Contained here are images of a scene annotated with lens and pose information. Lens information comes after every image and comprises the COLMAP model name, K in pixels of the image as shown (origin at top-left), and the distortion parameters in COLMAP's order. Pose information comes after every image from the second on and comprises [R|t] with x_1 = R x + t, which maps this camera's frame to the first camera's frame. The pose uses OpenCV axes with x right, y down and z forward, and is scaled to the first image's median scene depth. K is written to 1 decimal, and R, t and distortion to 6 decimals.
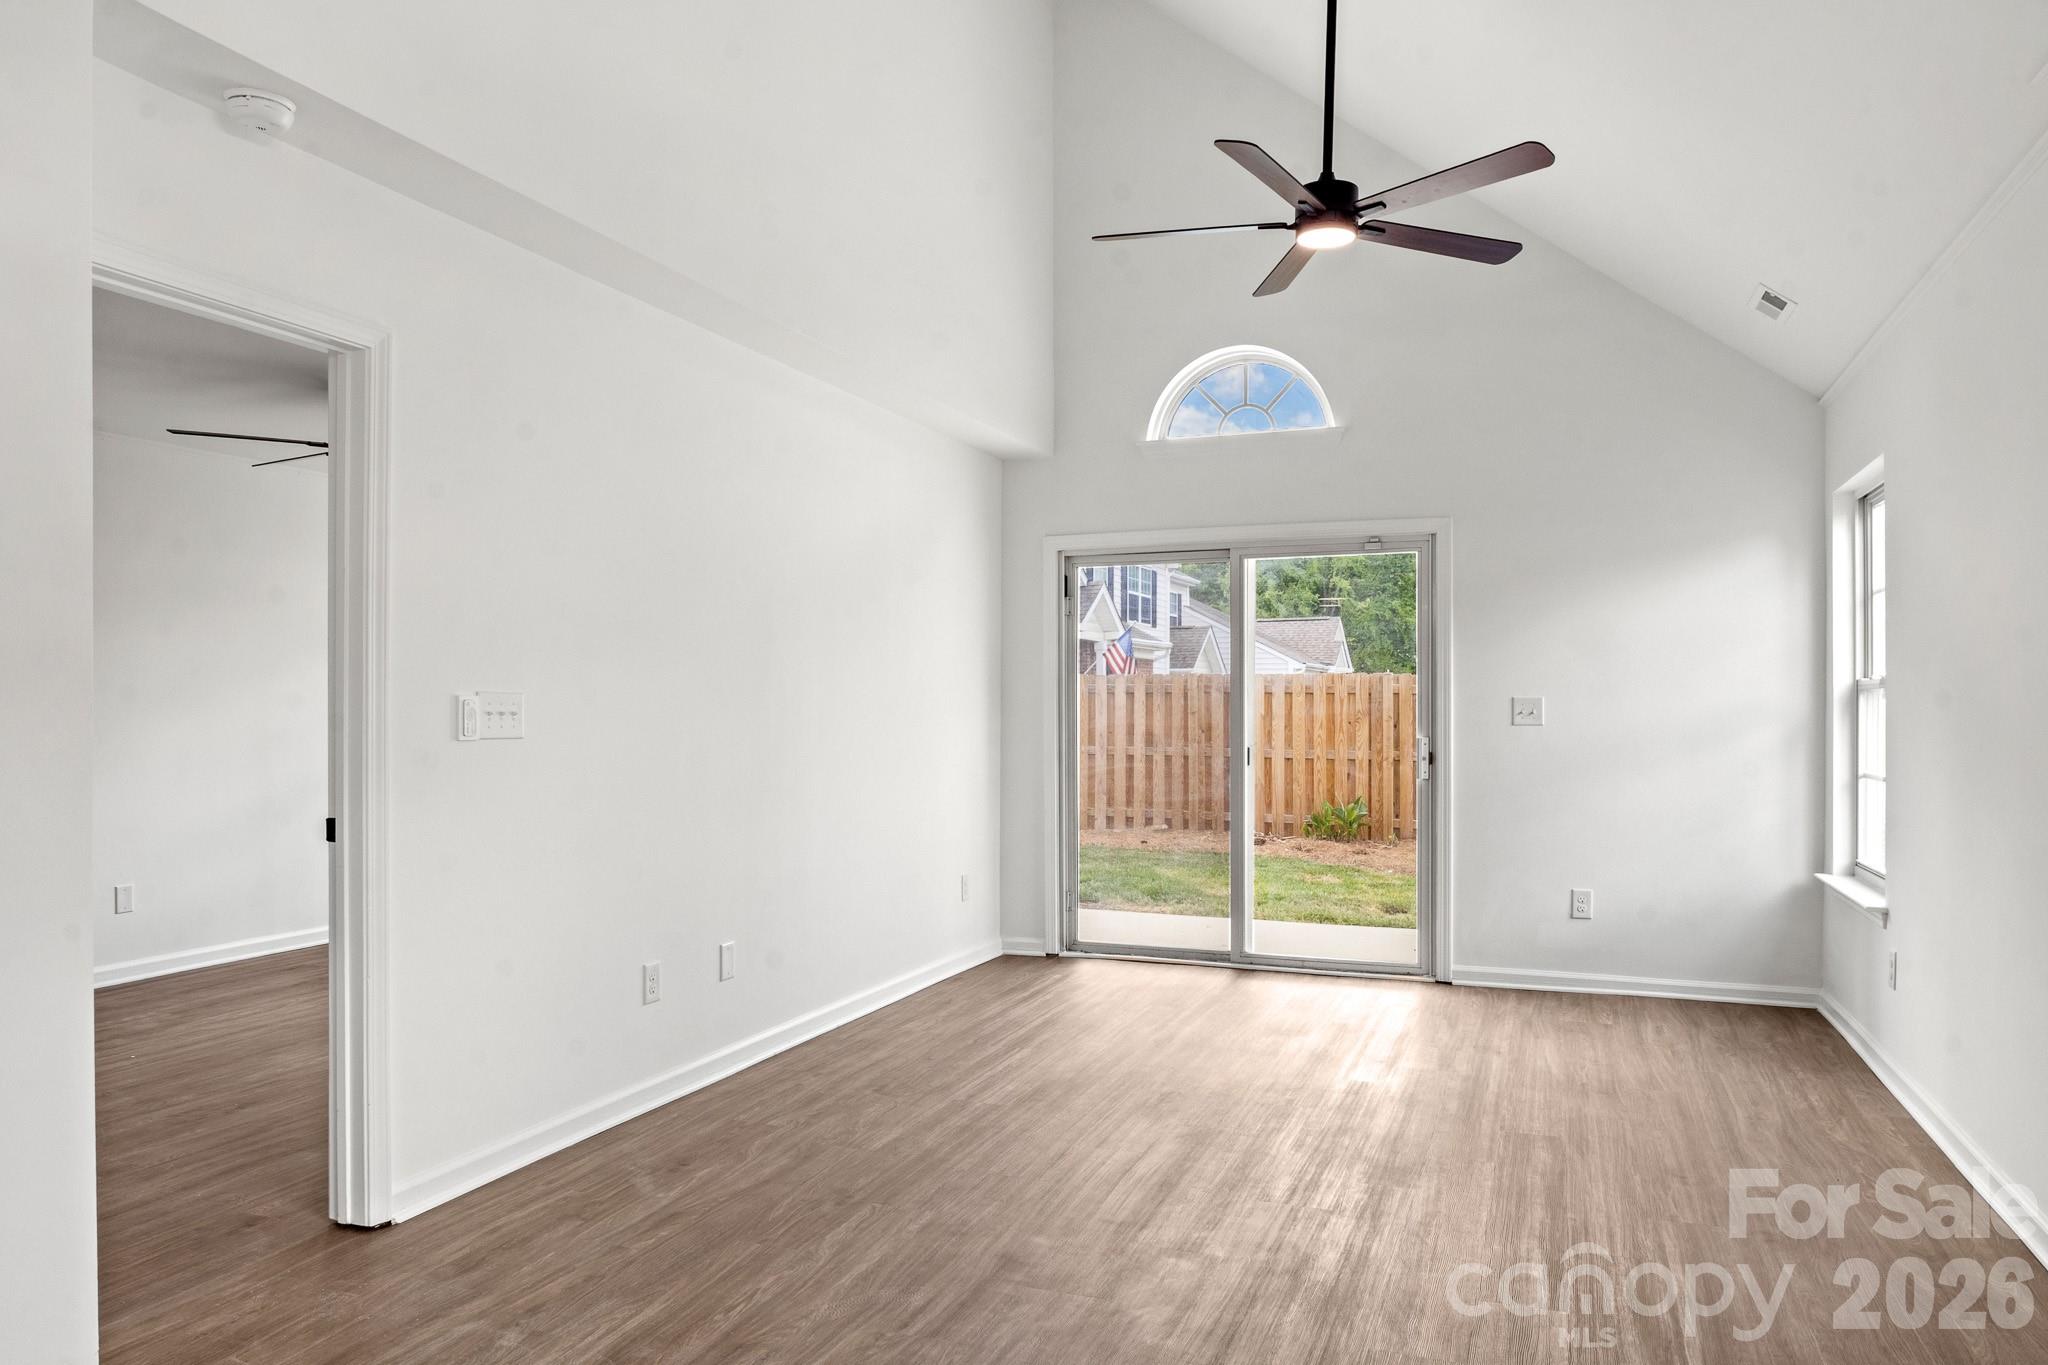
lens RADIAL K [[1368.5, 0, 1025.3], [0, 1368.5, 725.6], [0, 0, 1]] dist [-0.000986, -0.001649]
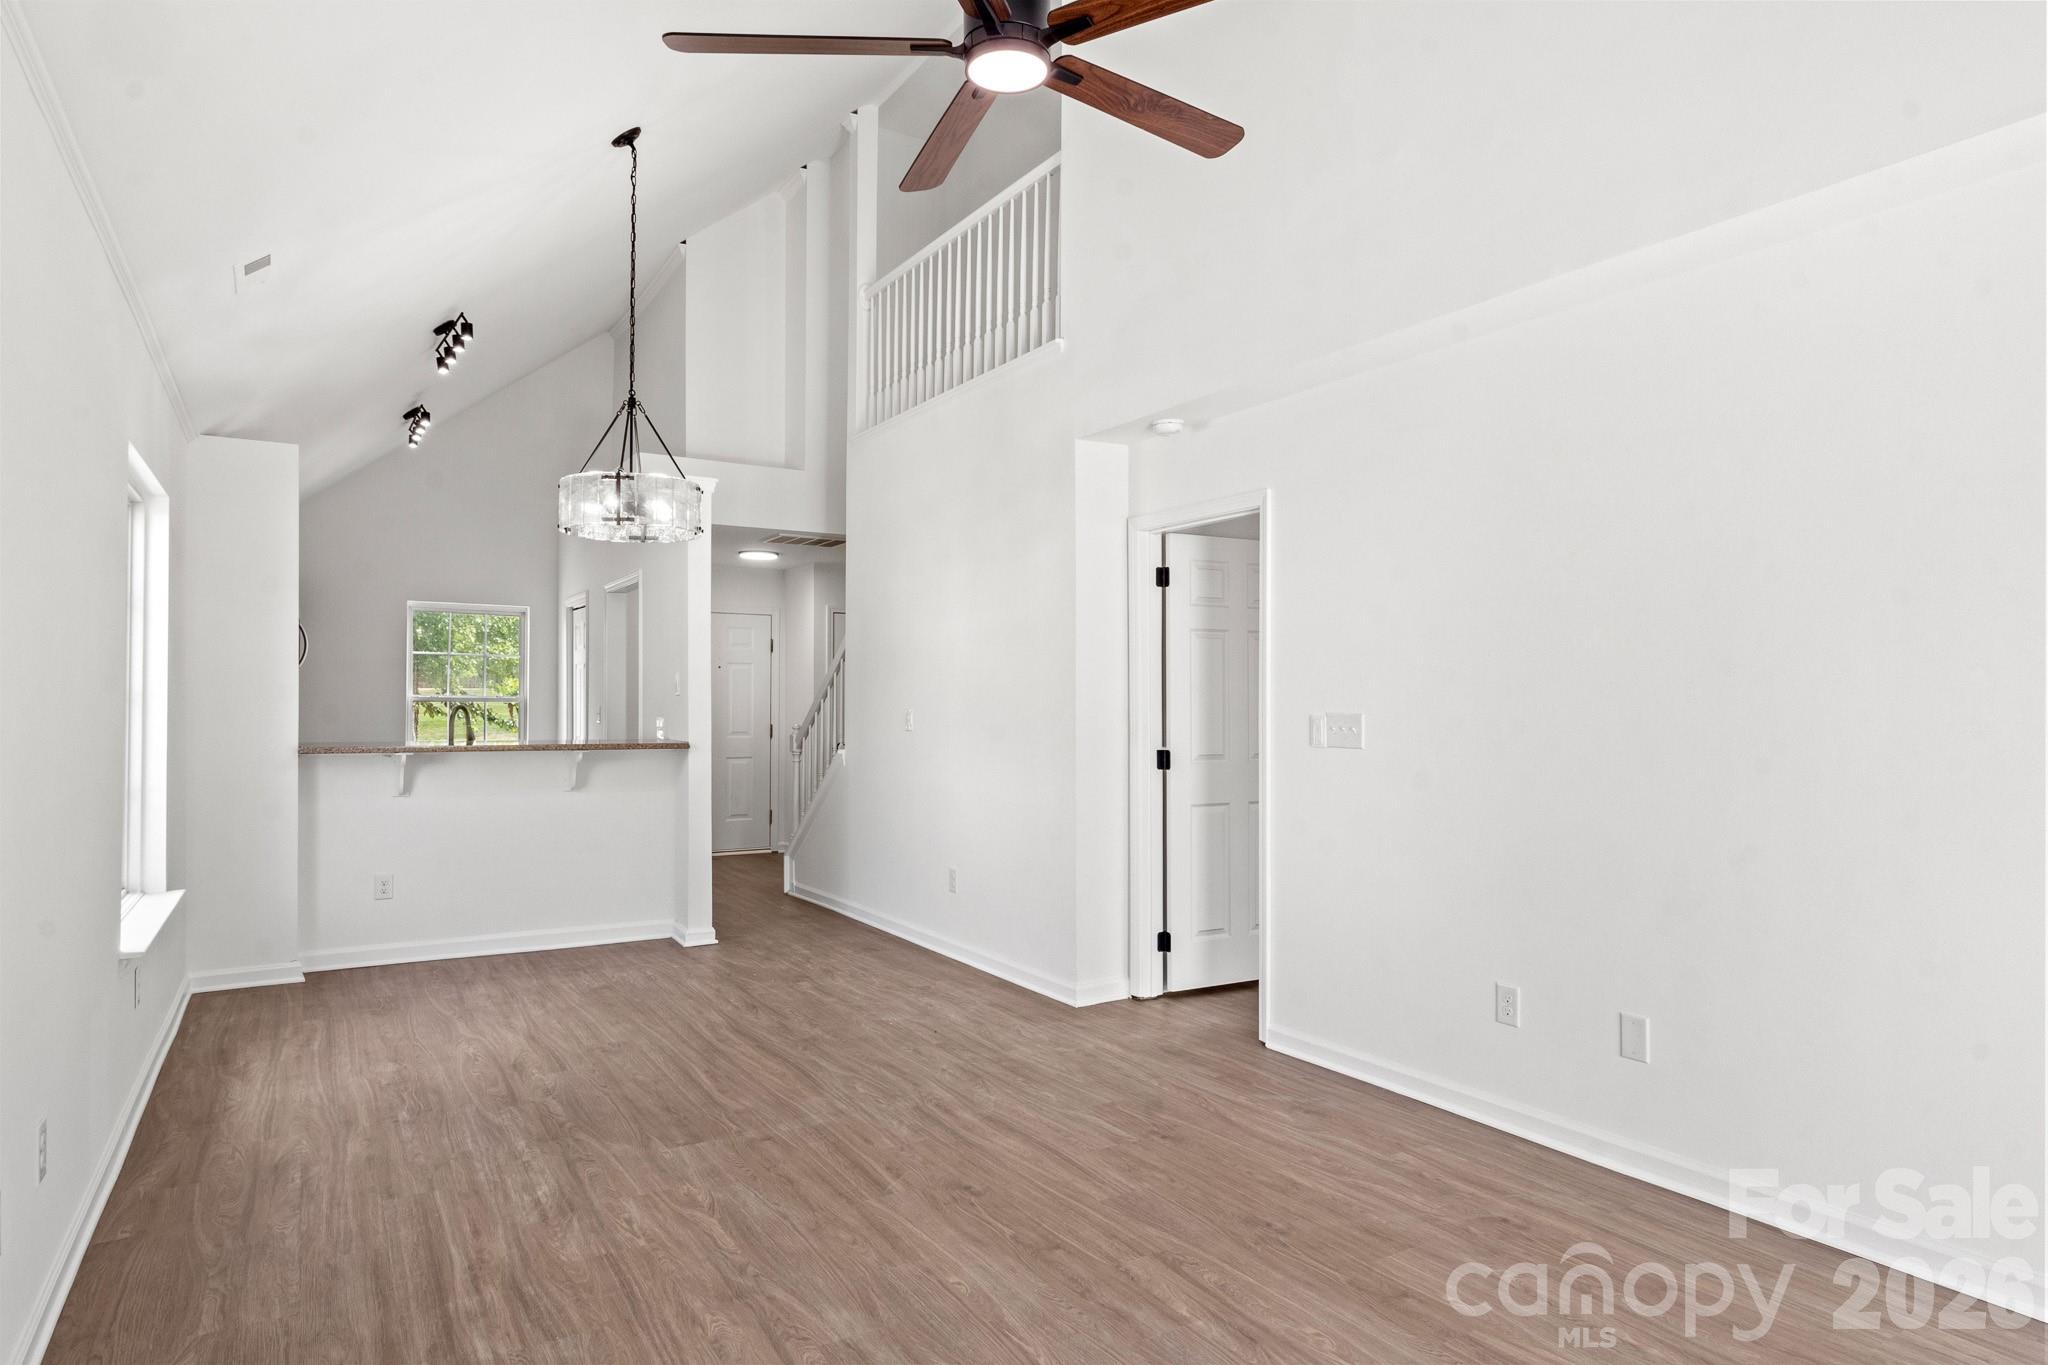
lens RADIAL K [[1185.5, 0, 1024.1], [0, 1185.5, 690.2], [0, 0, 1]] dist [-0.004611, -0.000596]
pose [[-0.607223, -0.010850, -0.794458, 0.419907], [-0.010992, 0.999926, -0.005255, -0.021127], [0.794456, 0.005542, -0.607297, 0.833468]]
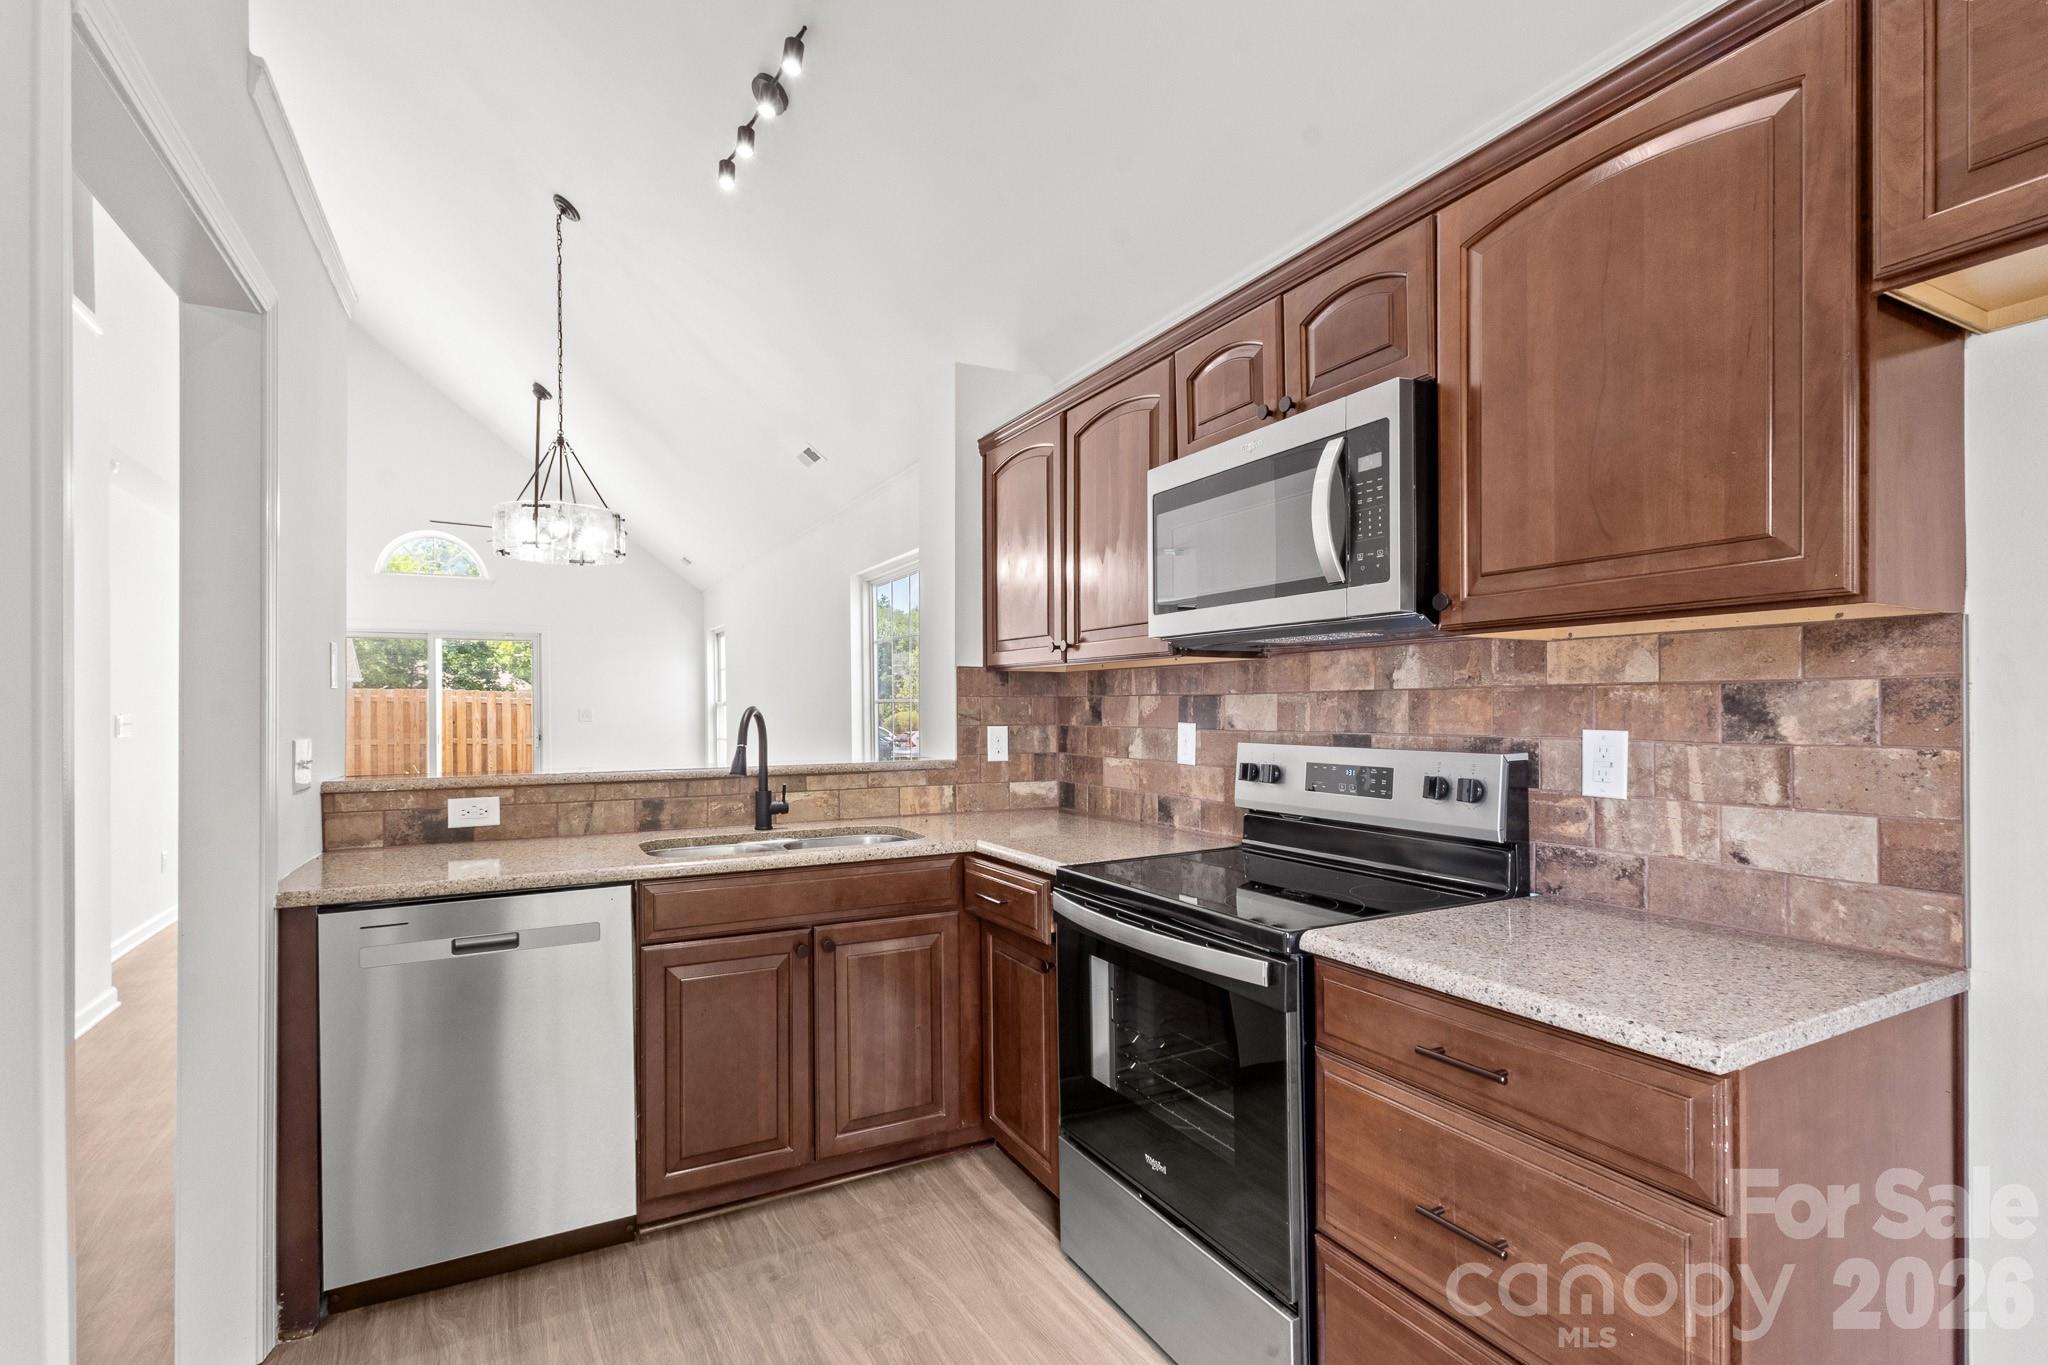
lens RADIAL K [[959.2, 0, 1025.1], [0, 959.2, 706.6], [0, 0, 1]] dist [0.005520, 0.000814]
pose [[0.648347, -0.004439, 0.761332, -0.349624], [0.014129, 0.999881, -0.006201, -0.004587], [-0.761214, 0.014777, 0.648333, -0.549902]]
